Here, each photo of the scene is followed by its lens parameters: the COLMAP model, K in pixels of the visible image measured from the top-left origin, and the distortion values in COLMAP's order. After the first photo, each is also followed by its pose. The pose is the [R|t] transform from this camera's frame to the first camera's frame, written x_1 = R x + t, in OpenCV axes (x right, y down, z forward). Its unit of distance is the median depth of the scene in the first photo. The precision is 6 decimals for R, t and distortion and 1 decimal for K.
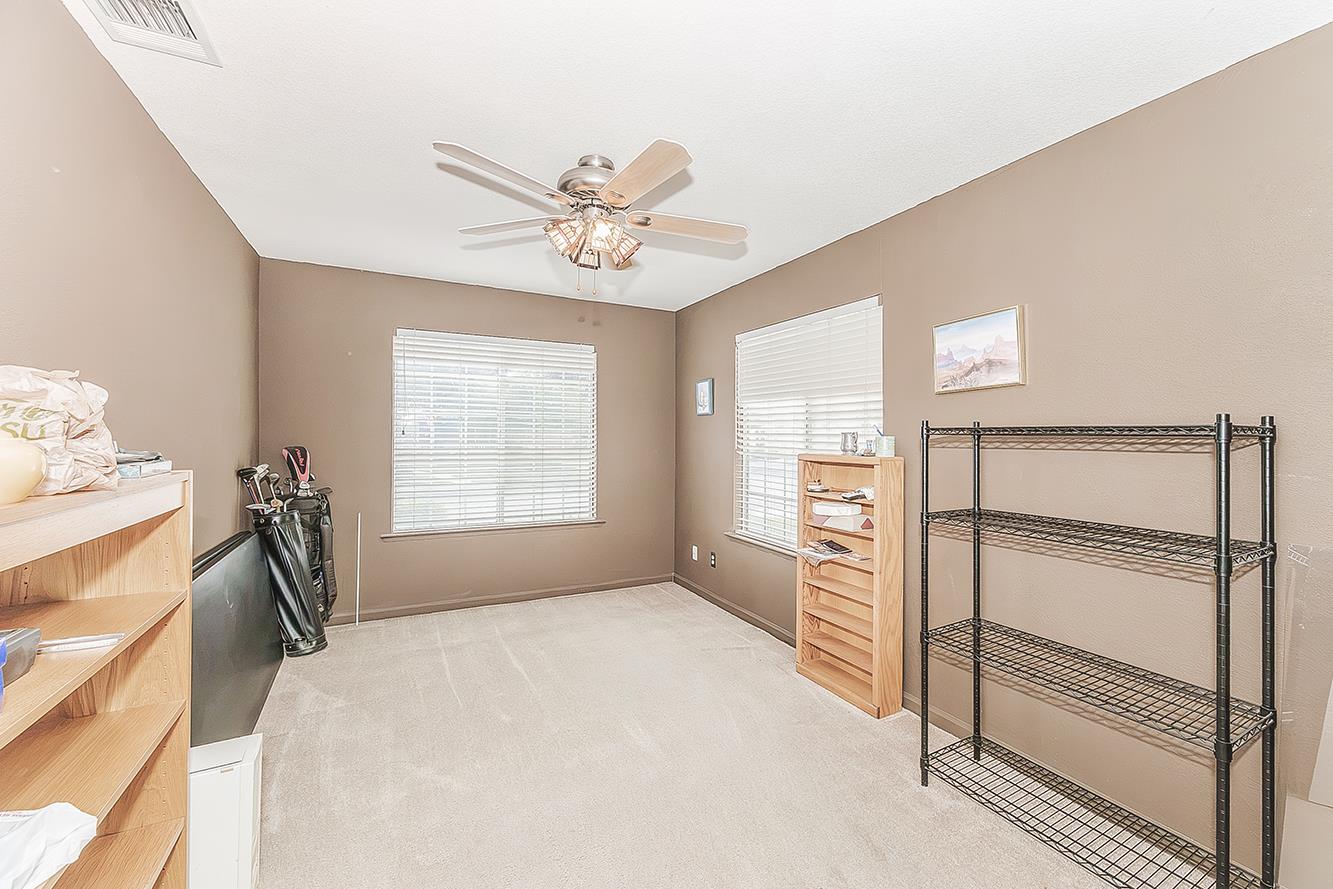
lens RADIAL K [[563.4, 0, 667.2], [0, 563.4, 436.4], [0, 0, 1]] dist [0.008094, -0.002564]
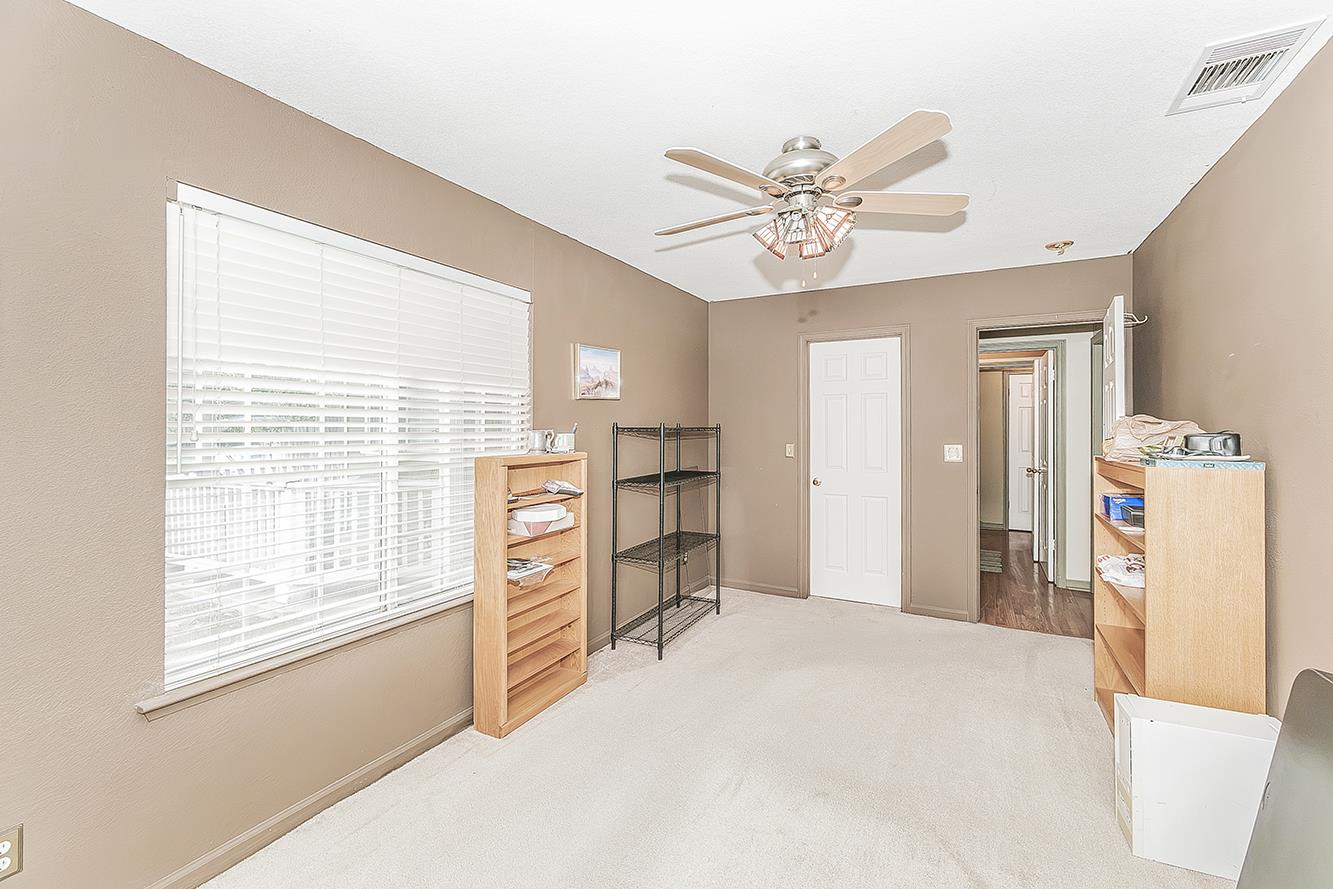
lens RADIAL K [[563.4, 0, 666.9], [0, 563.4, 435.0], [0, 0, 1]] dist [0.008094, -0.002564]
pose [[-0.576388, -0.004849, 0.817162, -0.698229], [0.003461, 0.999959, 0.008375, -0.005582], [-0.817169, 0.007656, -0.576347, 1.667097]]
